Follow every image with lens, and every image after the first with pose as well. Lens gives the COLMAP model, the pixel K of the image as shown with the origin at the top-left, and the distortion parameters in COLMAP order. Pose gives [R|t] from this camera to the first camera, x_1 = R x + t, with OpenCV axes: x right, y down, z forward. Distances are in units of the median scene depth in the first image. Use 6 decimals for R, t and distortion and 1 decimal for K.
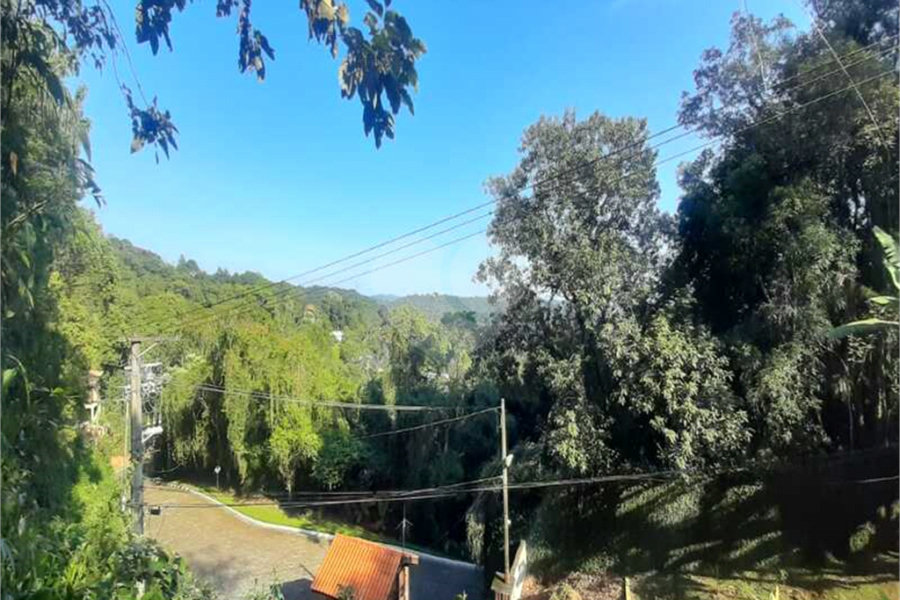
lens RADIAL K [[412.5, 0, 453.3], [0, 412.5, 302.9], [0, 0, 1]] dist [0.002067, -0.009441]
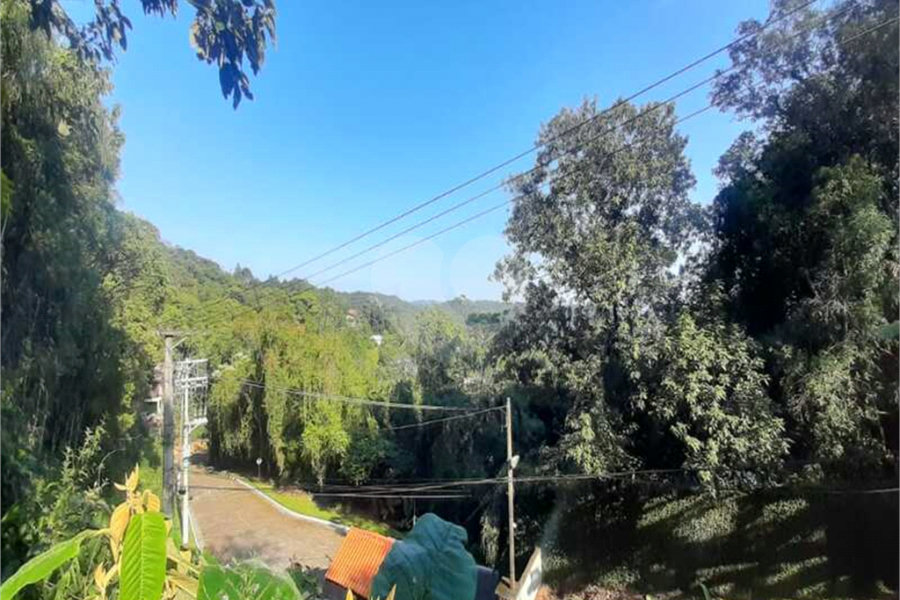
lens RADIAL K [[412.5, 0, 474.6], [0, 412.5, 315.3], [0, 0, 1]] dist [0.002067, -0.009441]
pose [[0.990634, 0.000102, -0.136545, 0.153039], [-0.000646, 0.999992, -0.003940, 0.036709], [0.136543, 0.003992, 0.990626, 0.021730]]
